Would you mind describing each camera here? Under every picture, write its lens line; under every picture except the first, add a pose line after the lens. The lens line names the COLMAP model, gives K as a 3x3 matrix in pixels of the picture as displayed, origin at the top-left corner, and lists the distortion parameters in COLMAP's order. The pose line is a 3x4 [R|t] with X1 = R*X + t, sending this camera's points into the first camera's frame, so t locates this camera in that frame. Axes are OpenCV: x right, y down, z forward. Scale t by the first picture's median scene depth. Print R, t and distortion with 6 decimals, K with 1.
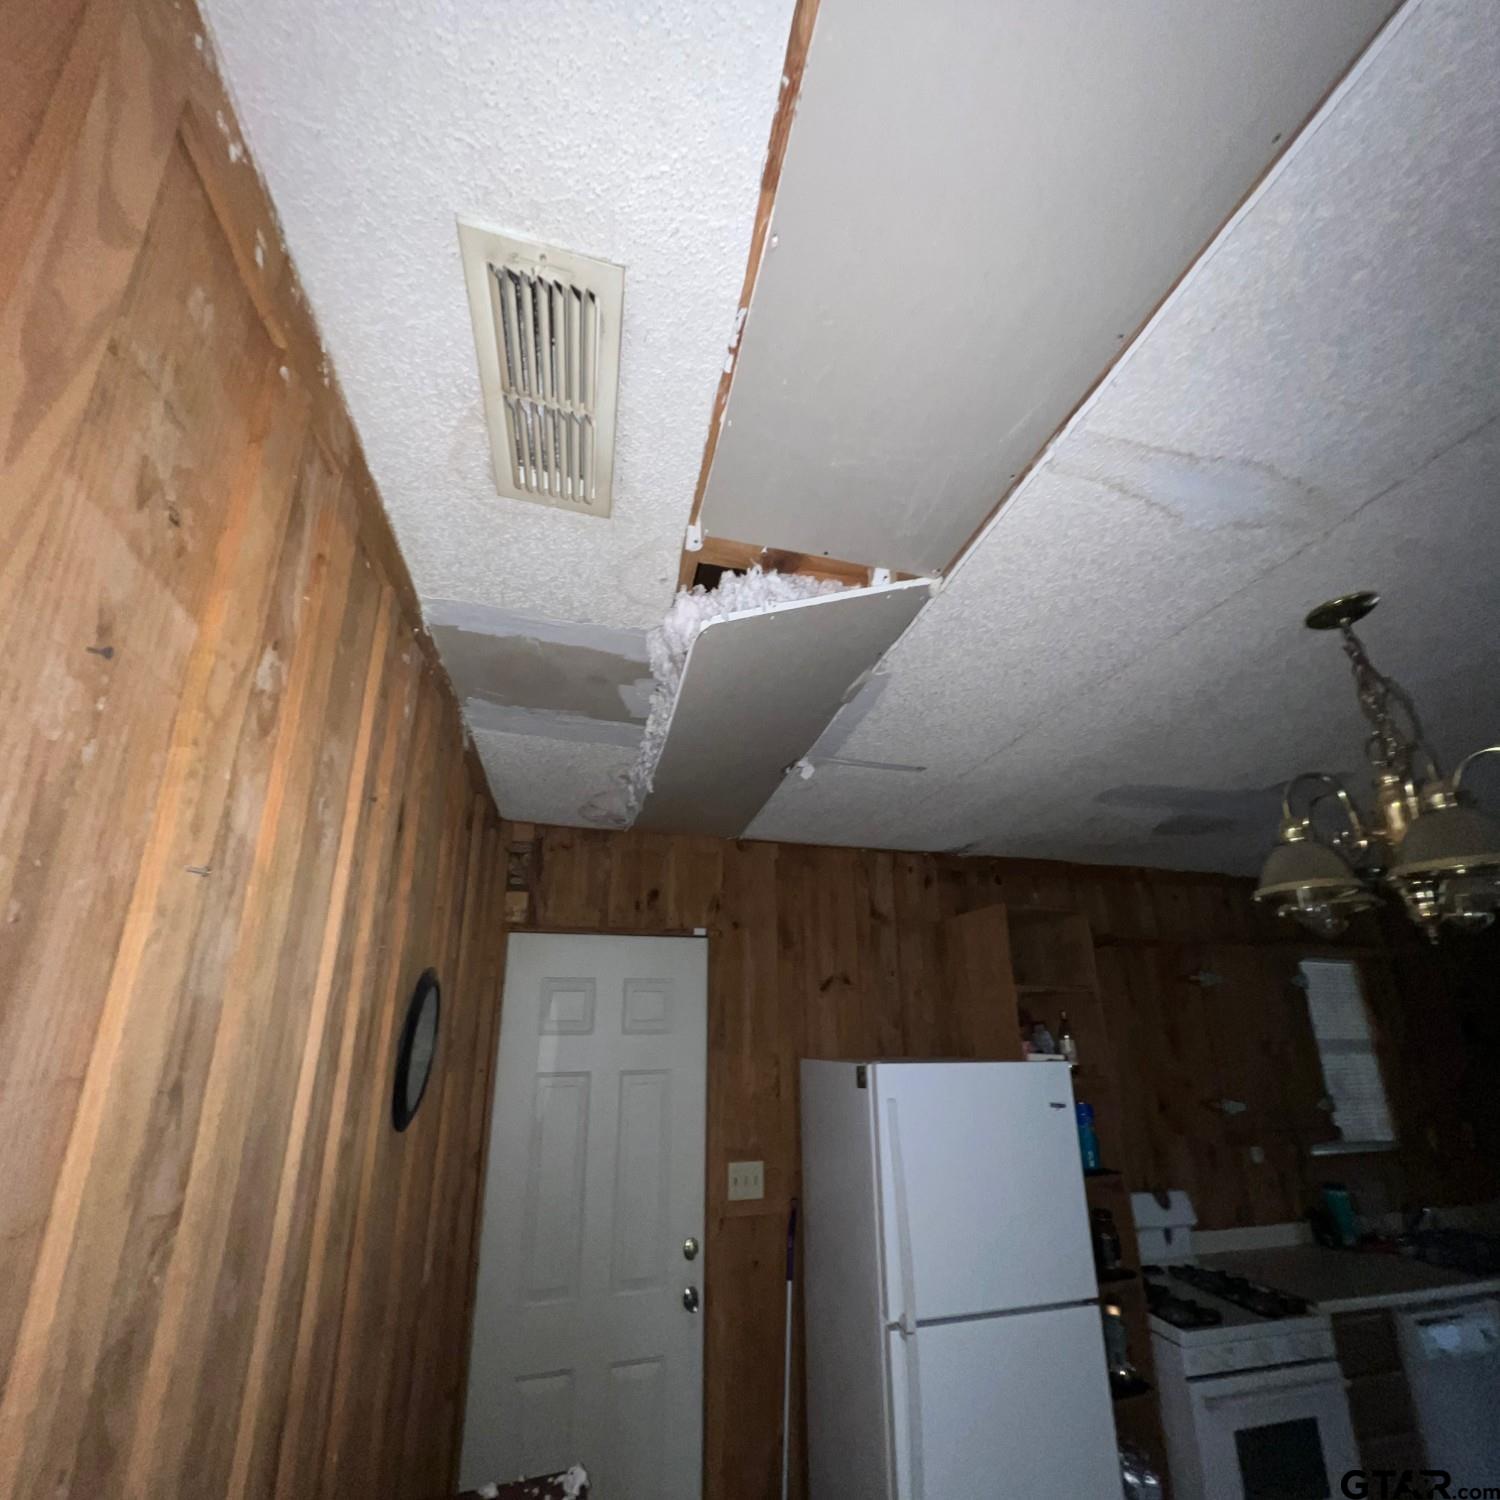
lens RADIAL K [[654.4, 0, 752.6], [0, 654.4, 839.6], [0, 0, 1]] dist [-0.001721, -0.000061]
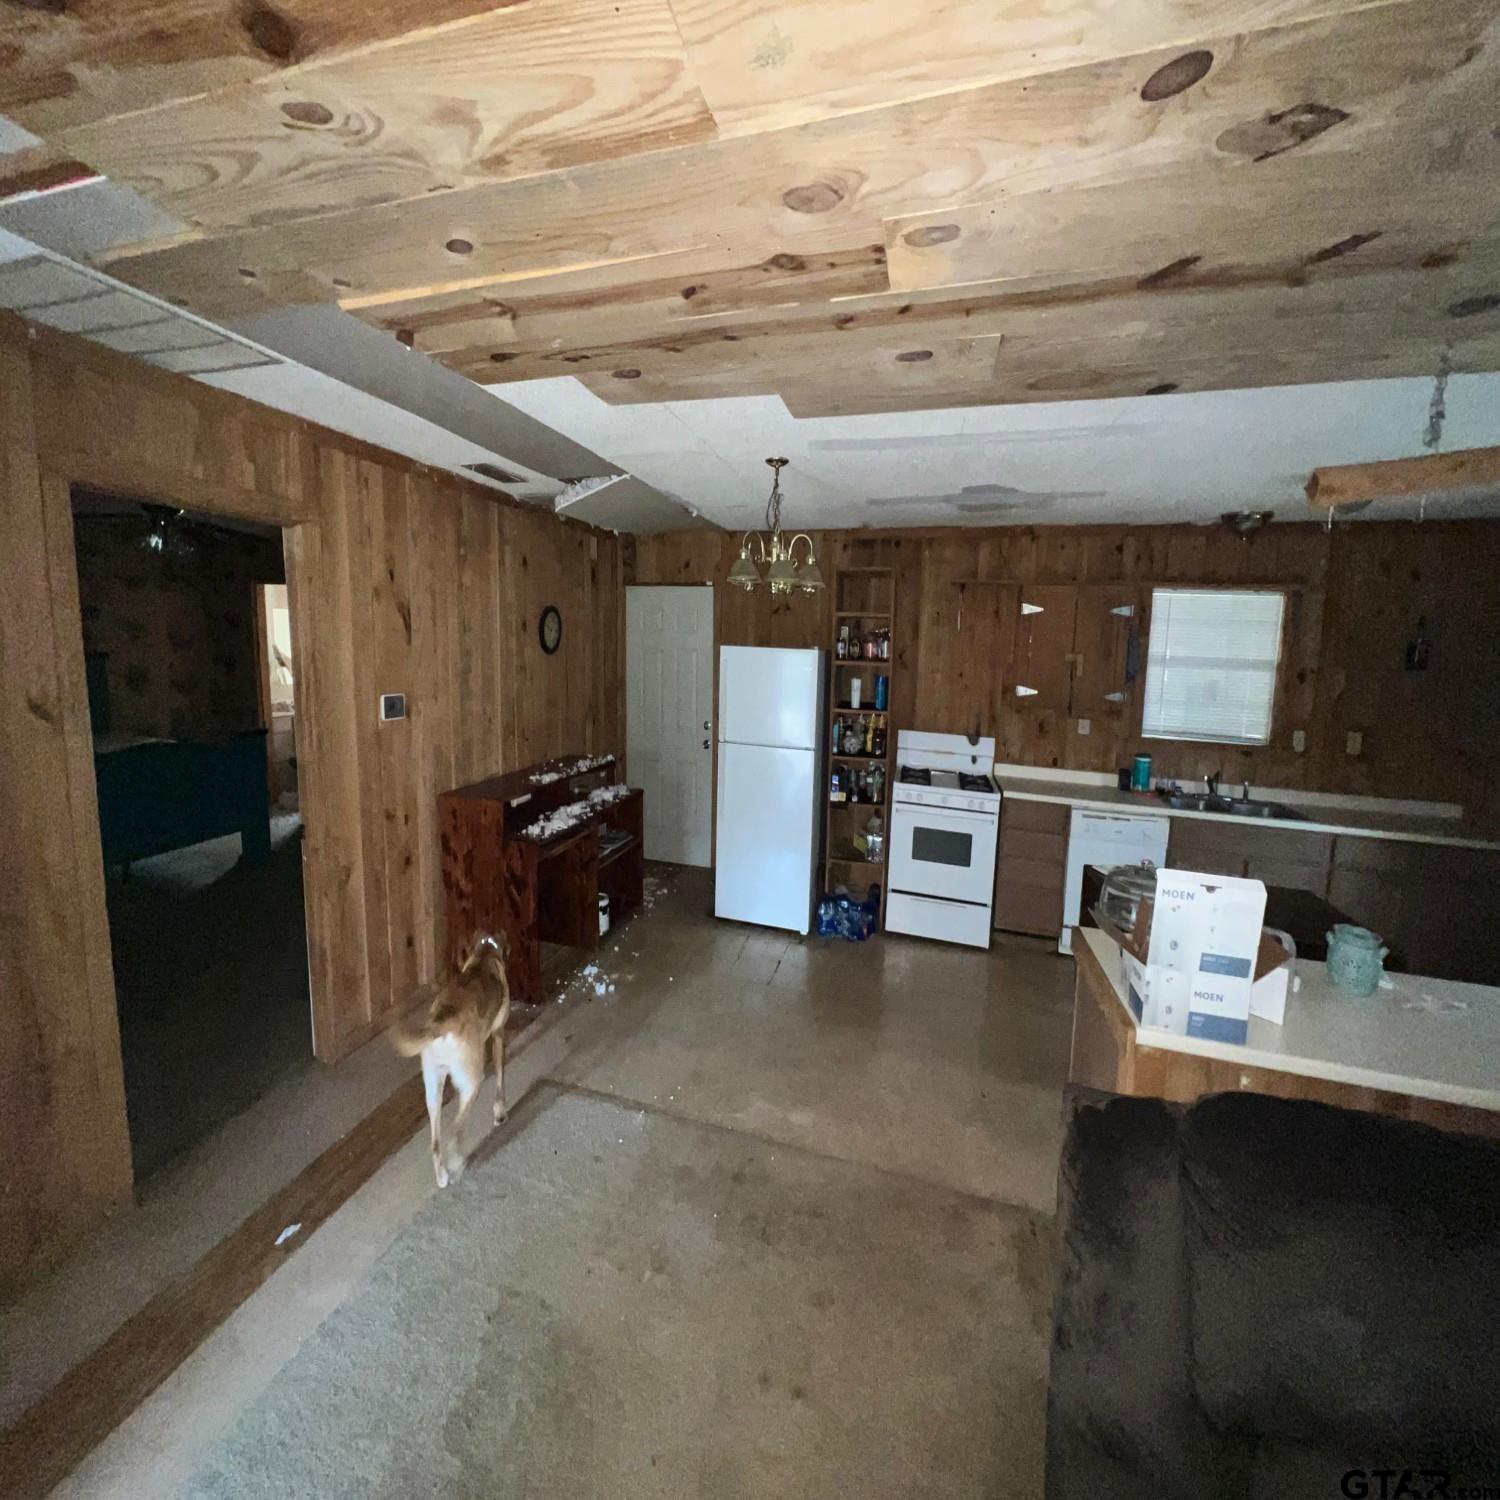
lens RADIAL K [[602.4, 0, 746.3], [0, 602.4, 703.2], [0, 0, 1]] dist [-0.000728, -0.000042]
pose [[0.861207, 0.084685, -0.501150, 0.948606], [0.104757, 0.935275, 0.338064, -0.121188], [0.497342, -0.343642, 0.796594, -0.501986]]
